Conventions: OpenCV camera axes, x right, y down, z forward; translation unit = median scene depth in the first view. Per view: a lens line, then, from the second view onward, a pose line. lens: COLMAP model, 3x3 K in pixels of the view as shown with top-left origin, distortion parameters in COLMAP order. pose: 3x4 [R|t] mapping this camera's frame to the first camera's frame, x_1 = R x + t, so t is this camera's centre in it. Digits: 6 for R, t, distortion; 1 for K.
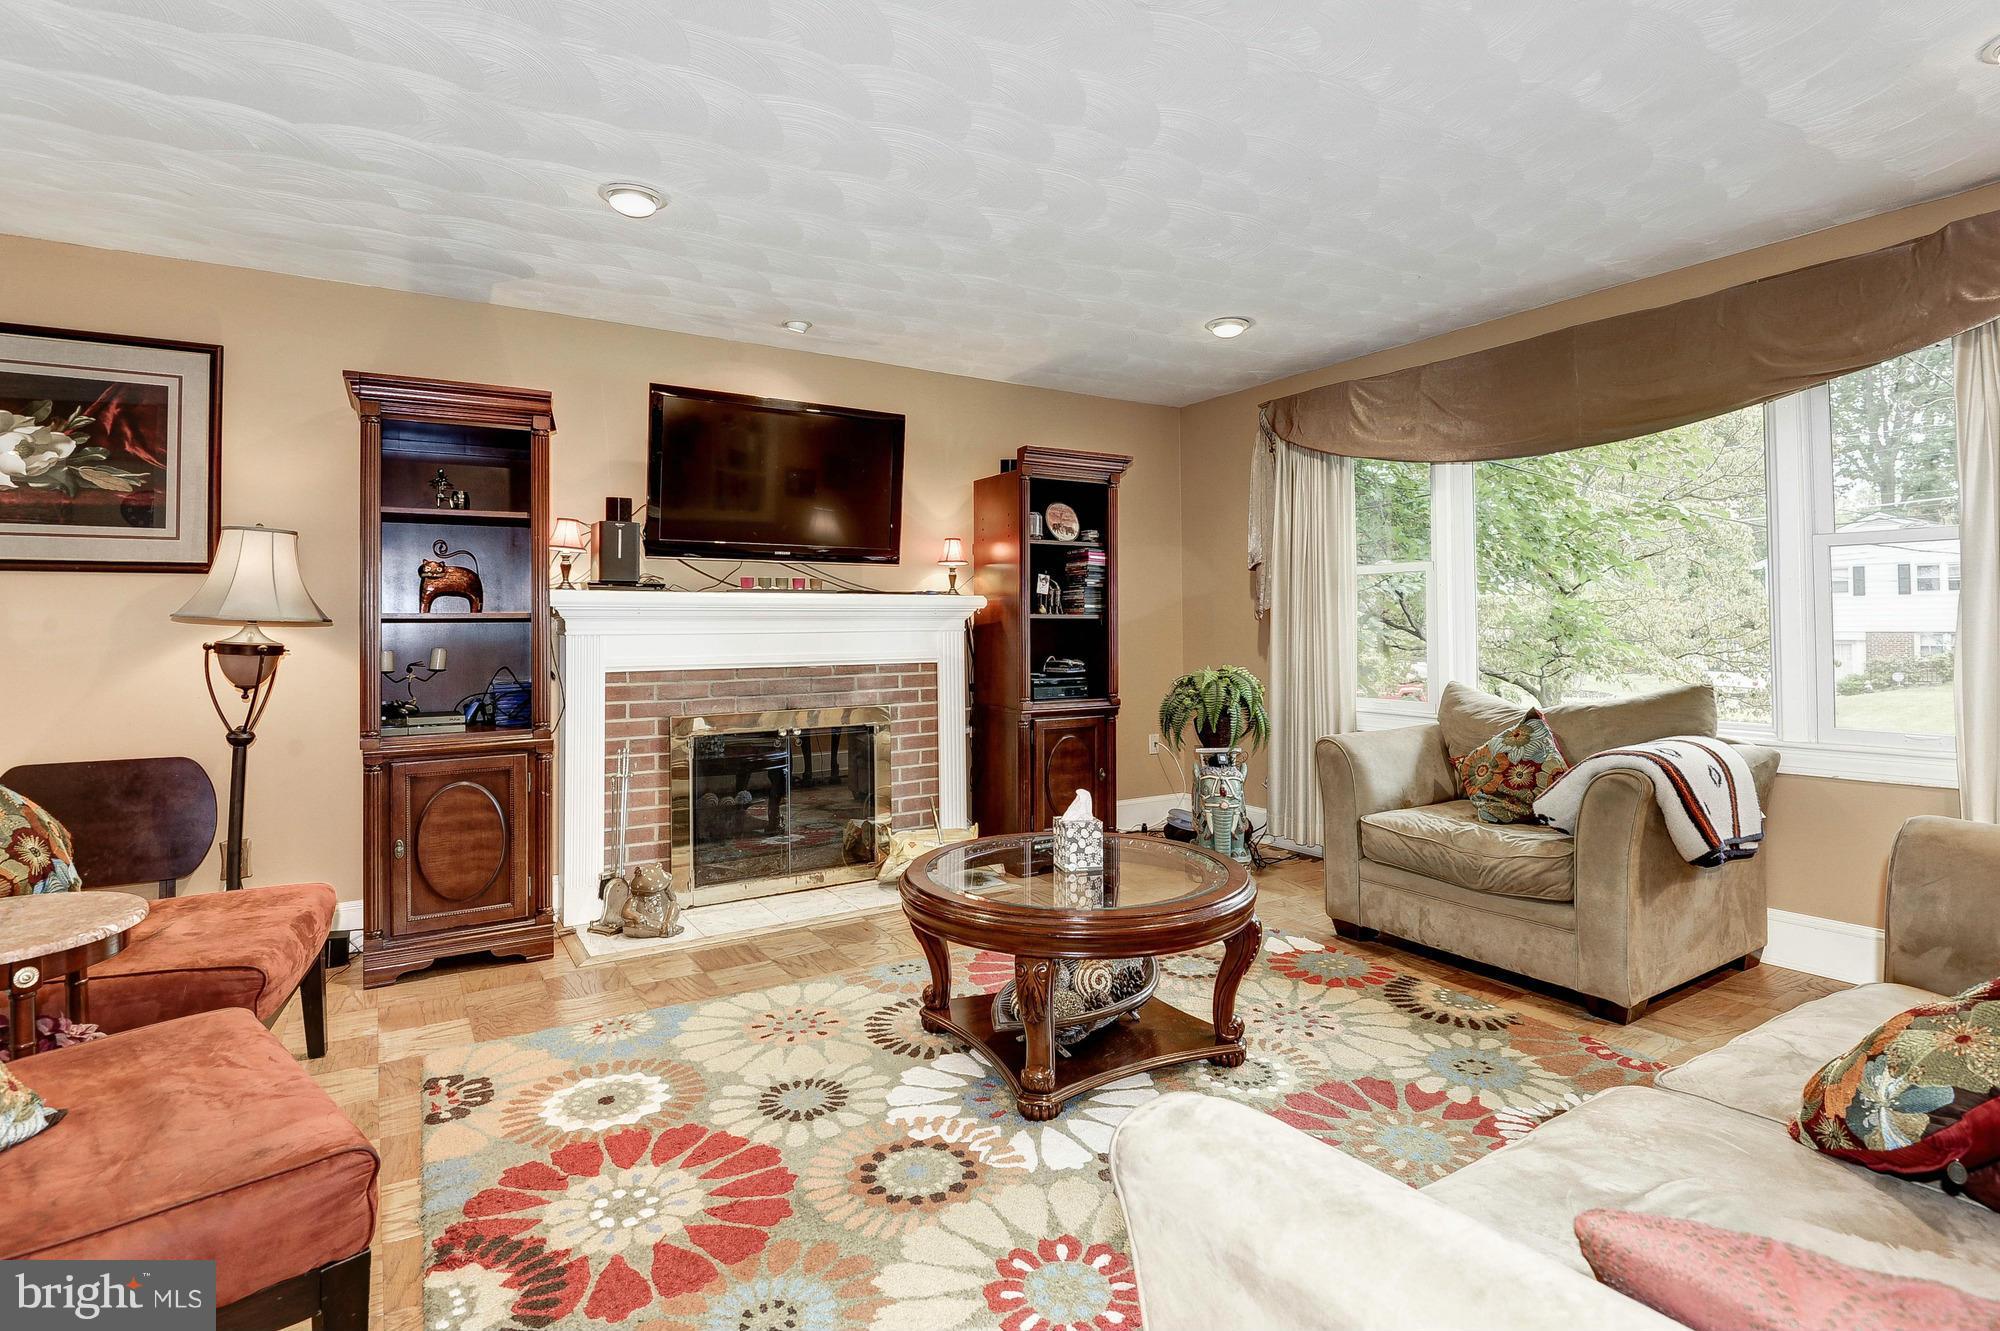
lens RADIAL K [[974.5, 0, 1006.9], [0, 974.5, 608.1], [0, 0, 1]] dist [-0.000339, -0.012529]
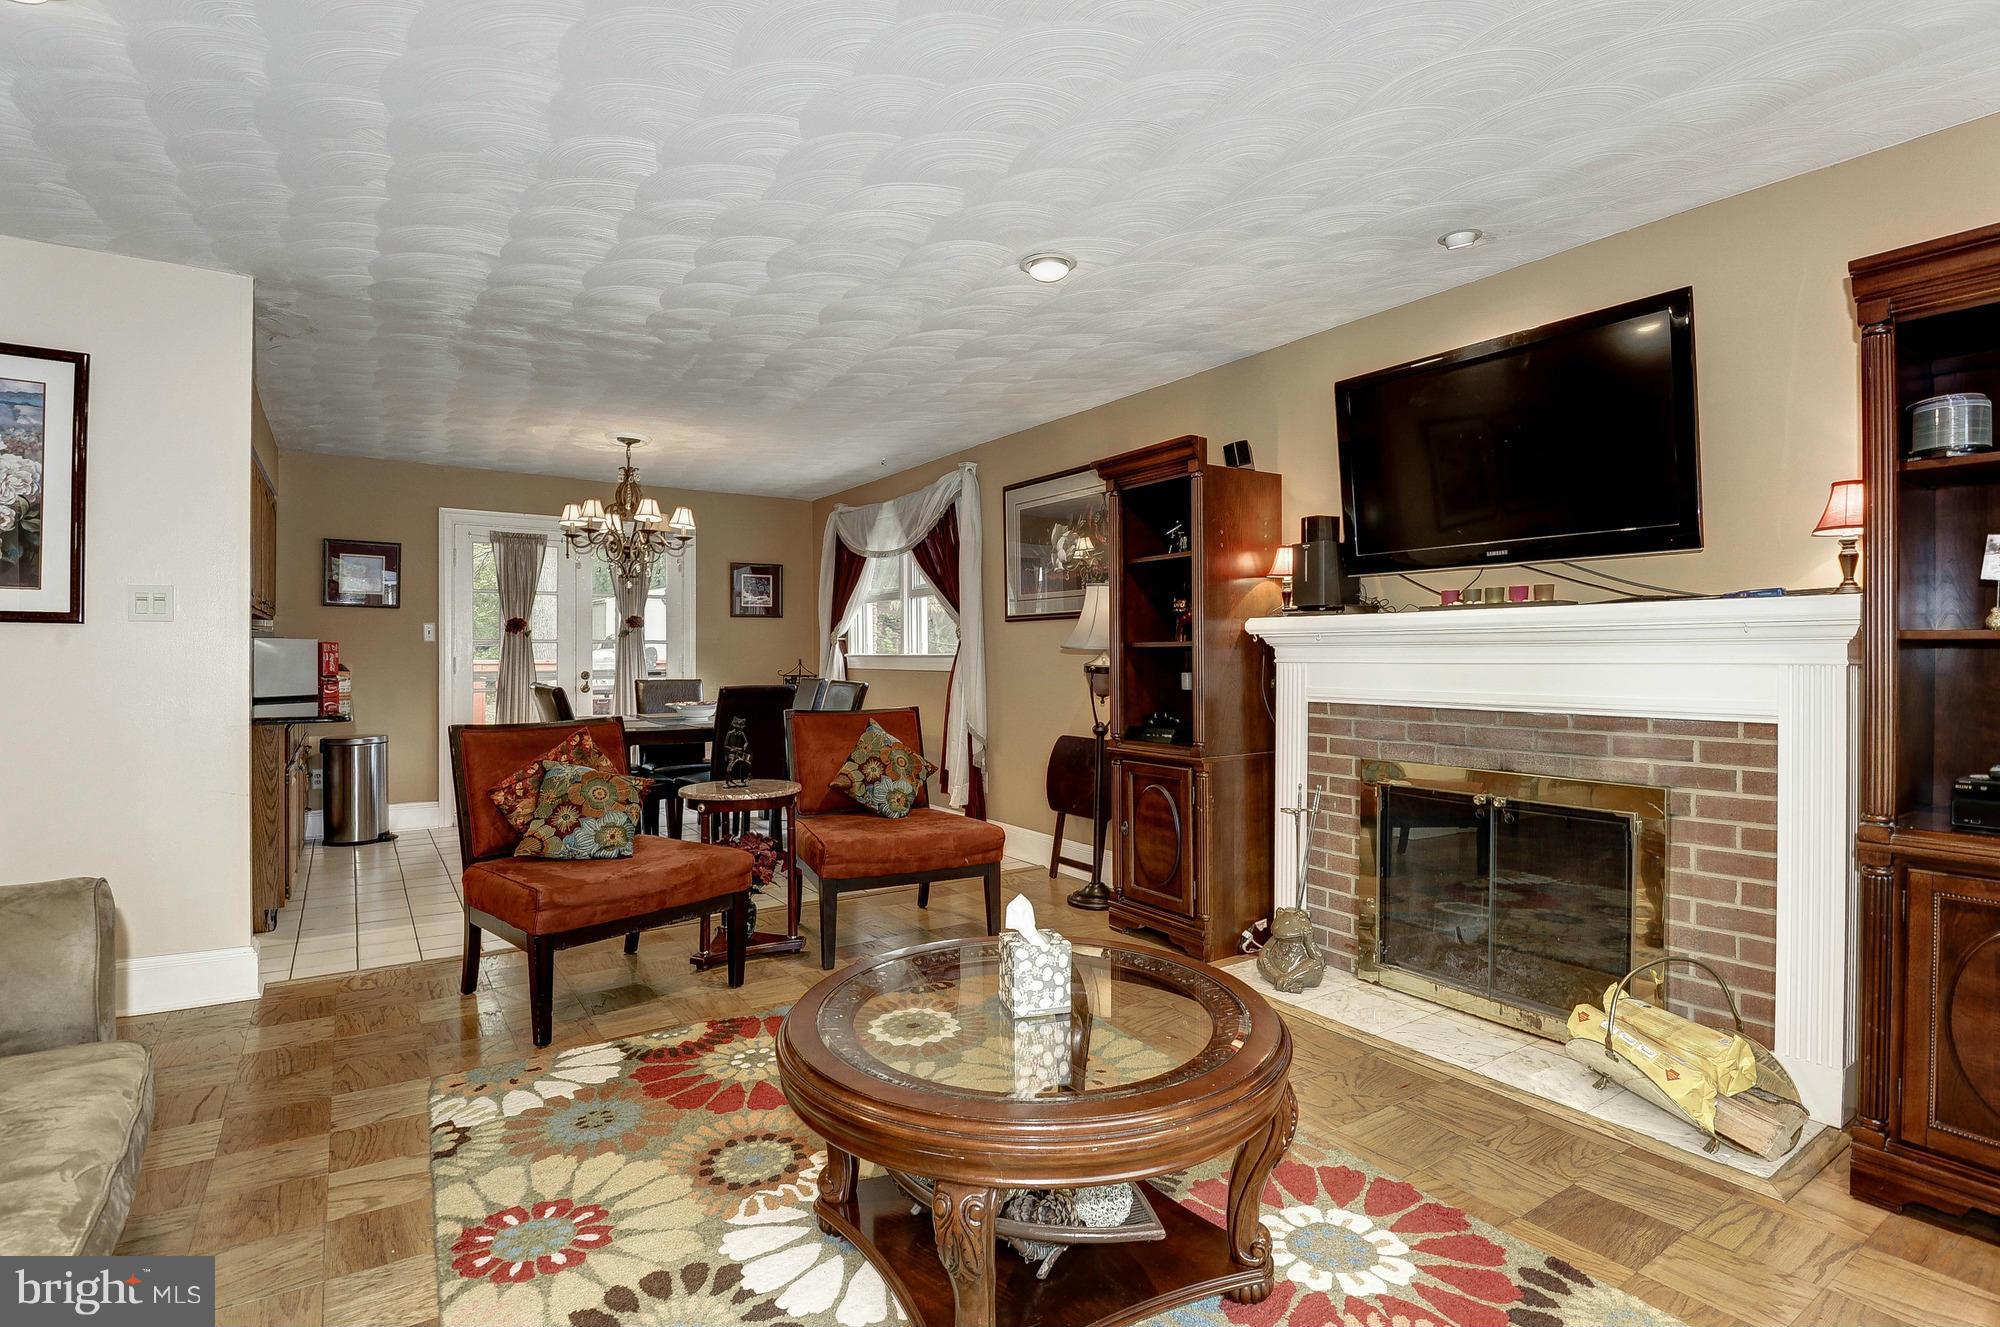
lens RADIAL K [[974.5, 0, 1016.4], [0, 974.5, 673.8], [0, 0, 1]] dist [-0.000339, -0.012529]
pose [[0.033433, 0.028309, -0.999040, 0.646153], [0.021056, 0.999357, 0.029023, 0.005671], [0.999219, -0.022006, 0.032816, 0.826104]]
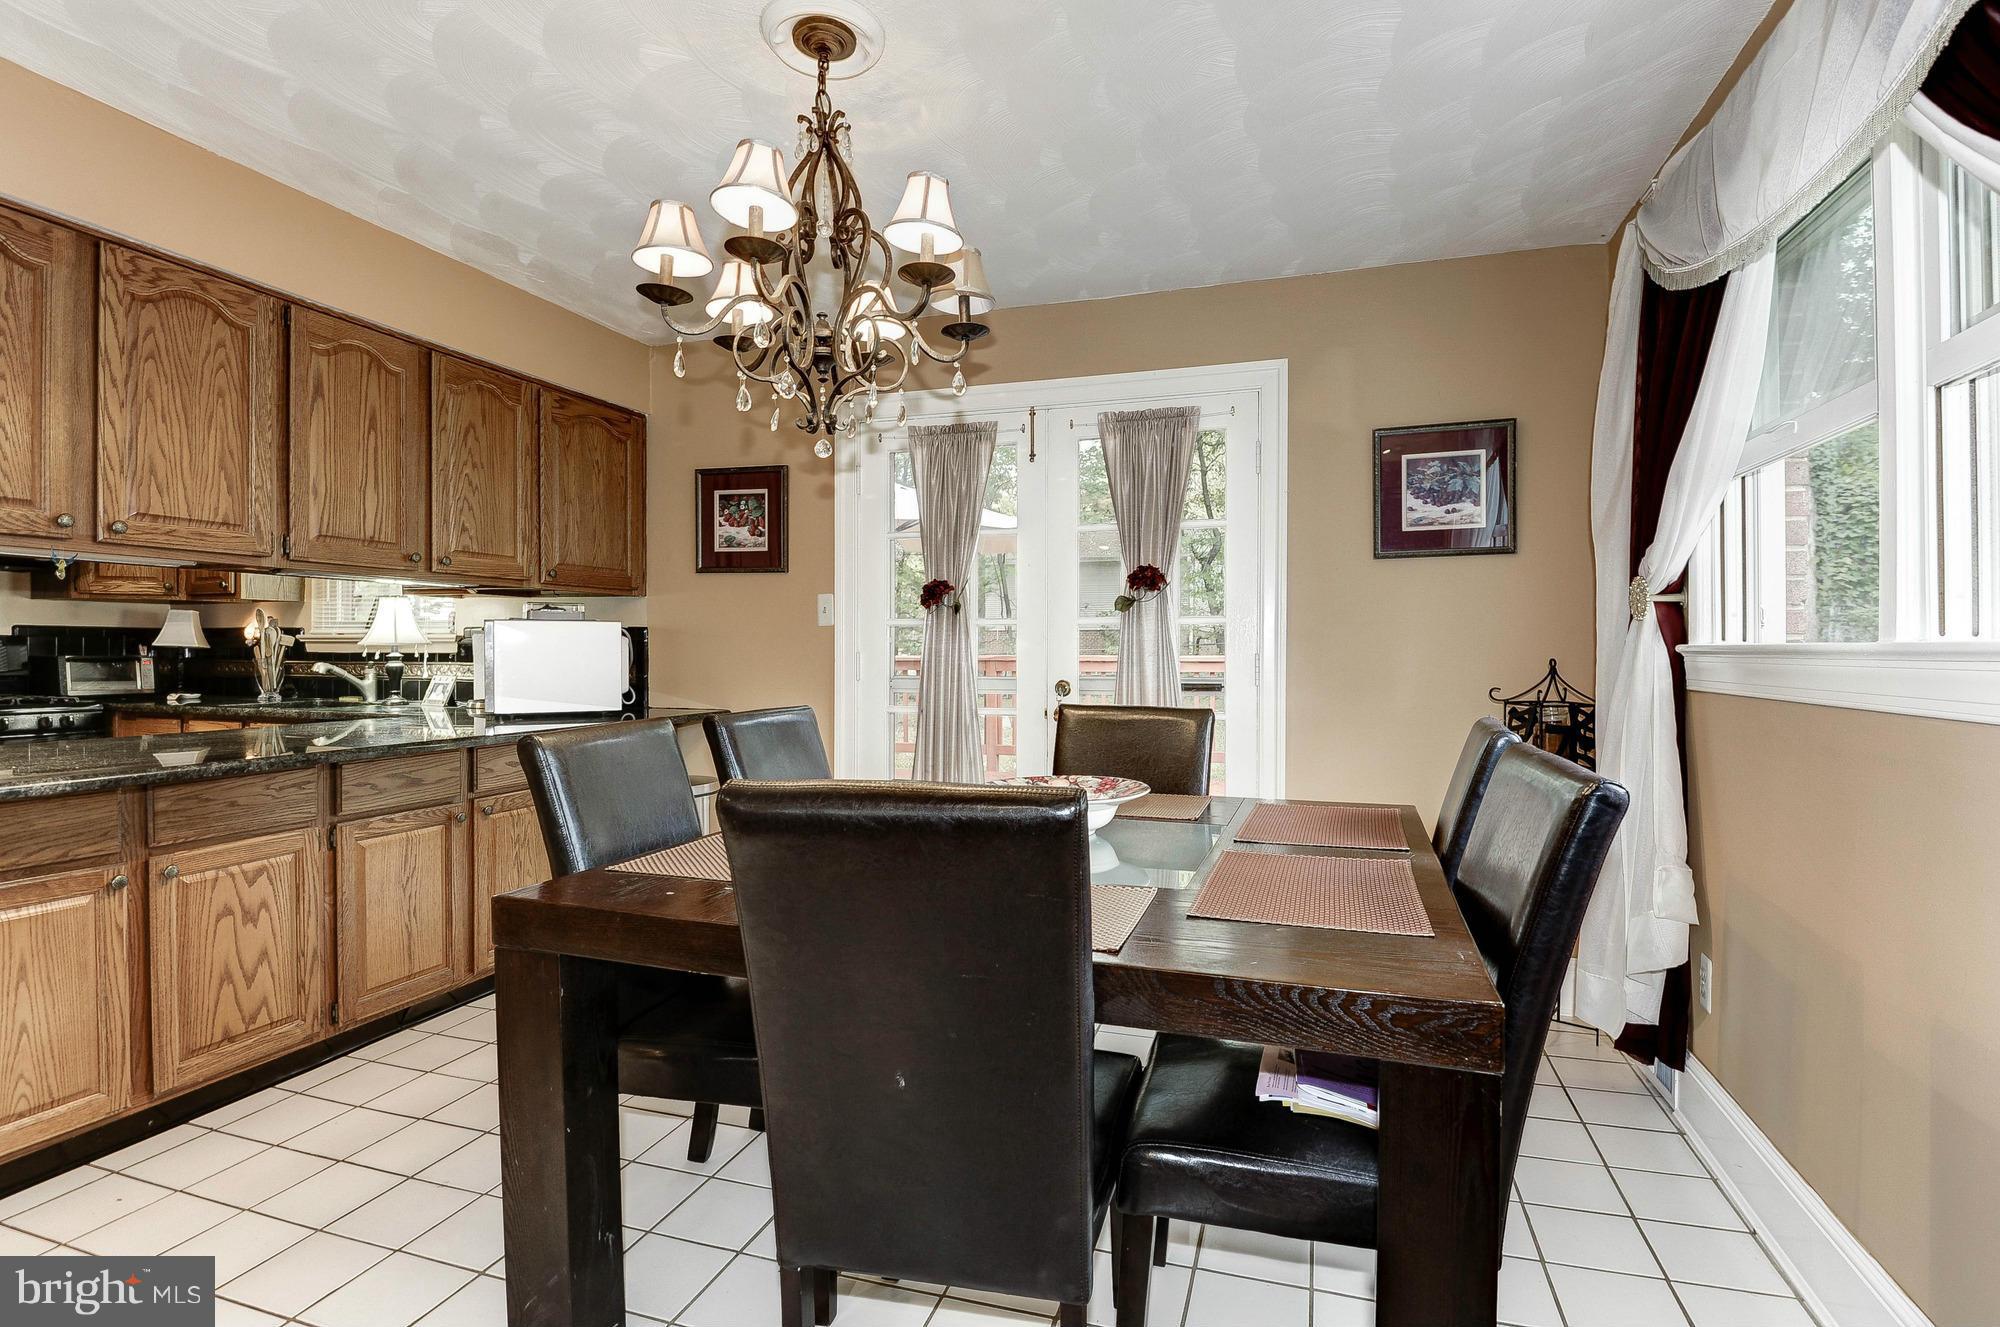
lens RADIAL K [[974.5, 0, 971.7], [0, 974.5, 656.9], [0, 0, 1]] dist [-0.000339, -0.012529]
pose [[-0.782362, 0.005010, -0.622804, -0.811493], [0.011400, 0.999915, -0.006277, 0.023371], [0.622720, -0.012011, -0.782353, 0.741230]]
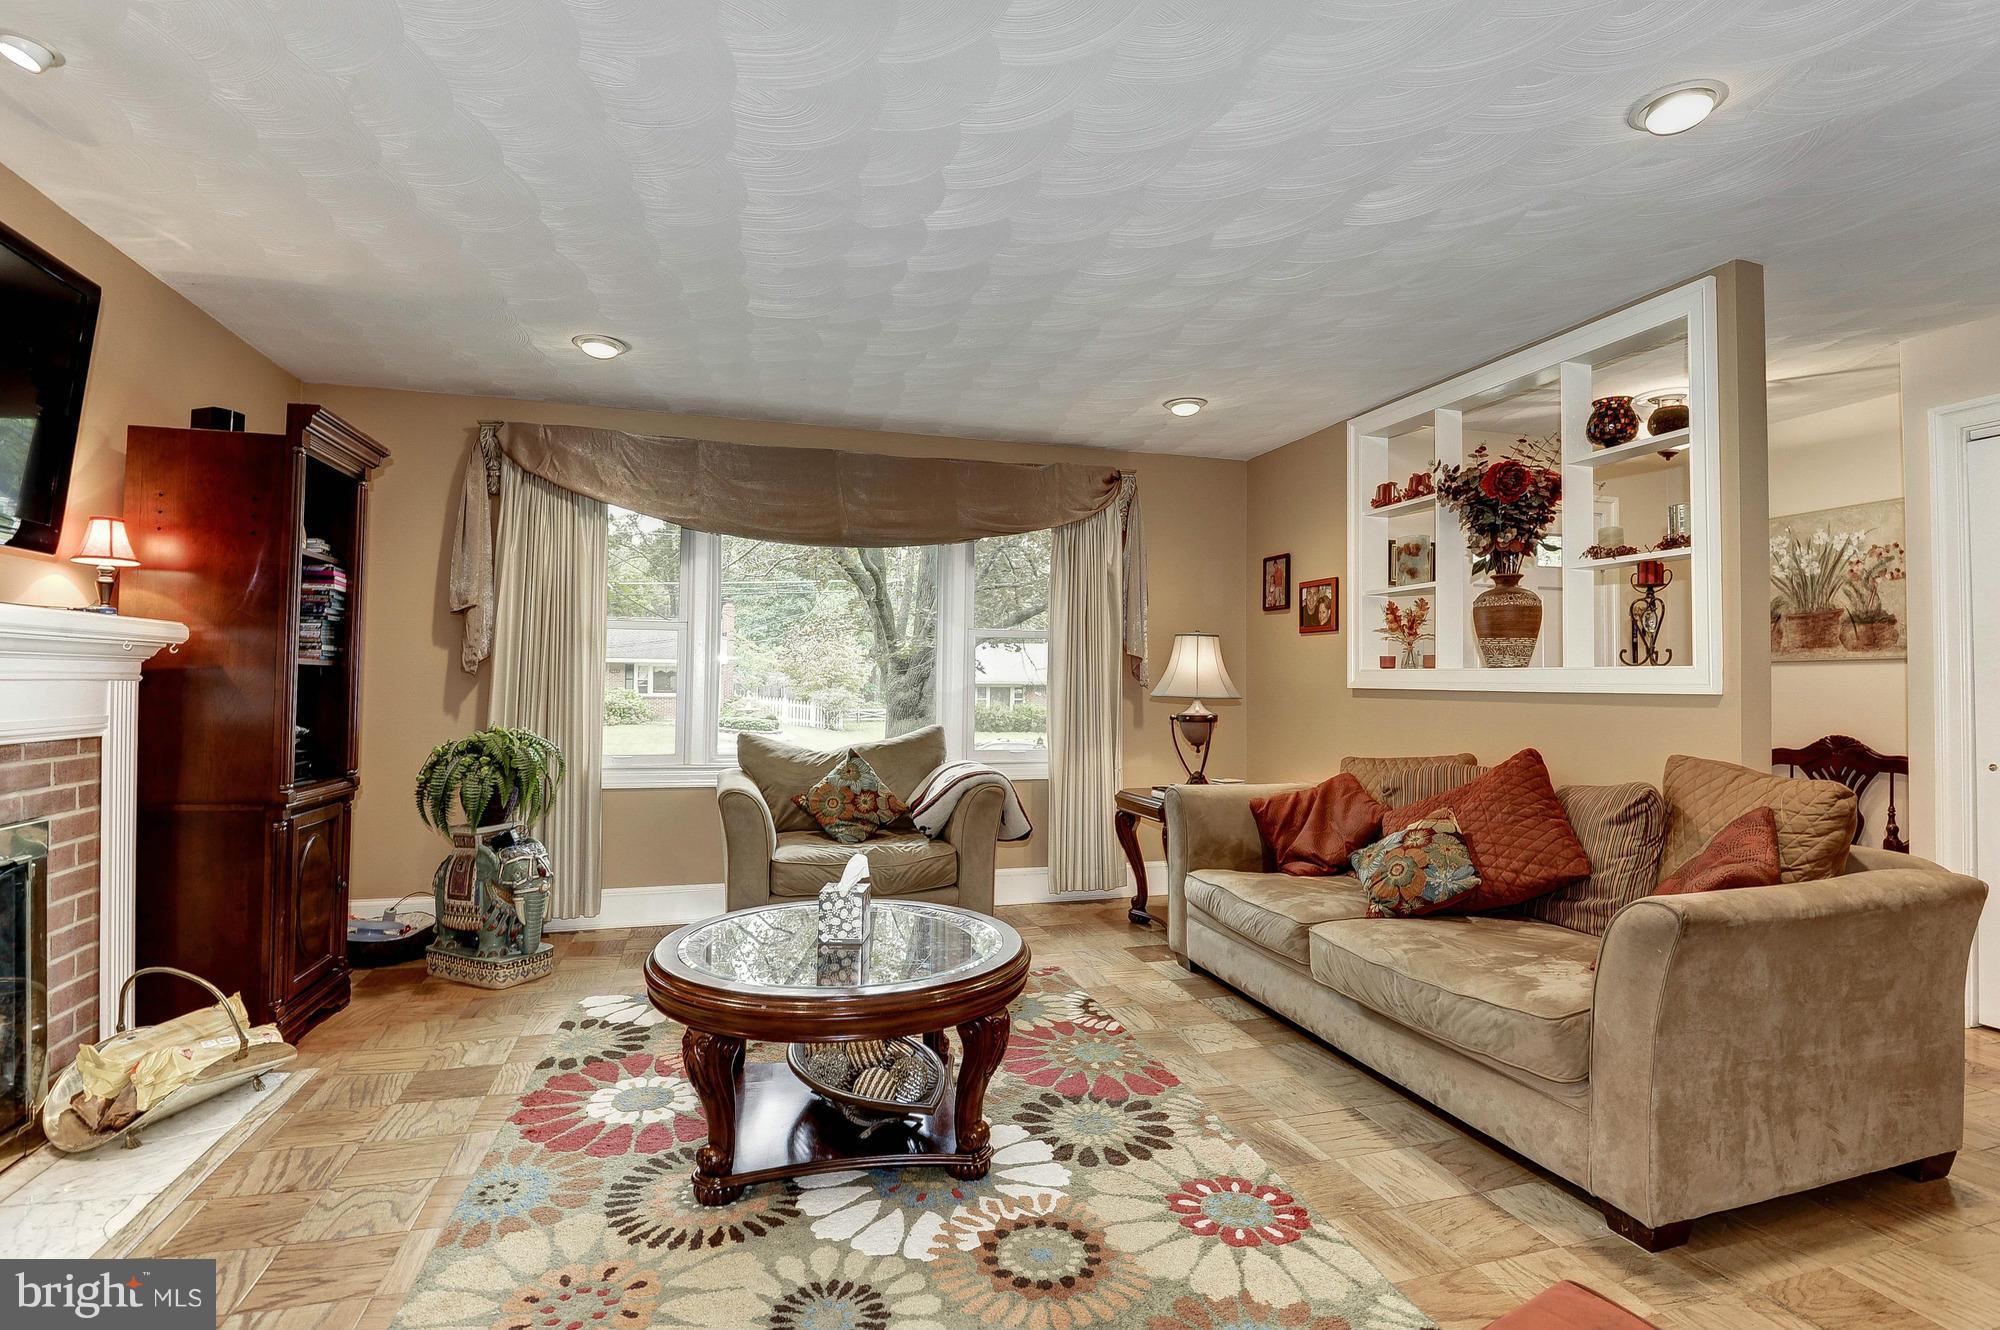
lens RADIAL K [[974.5, 0, 1002.3], [0, 974.5, 655.9], [0, 0, 1]] dist [-0.000339, -0.012529]
pose [[0.277569, 0.036889, 0.959997, -0.675023], [-0.030384, 0.999100, -0.029607, 0.015319], [-0.960225, -0.020950, 0.278440, 0.509780]]
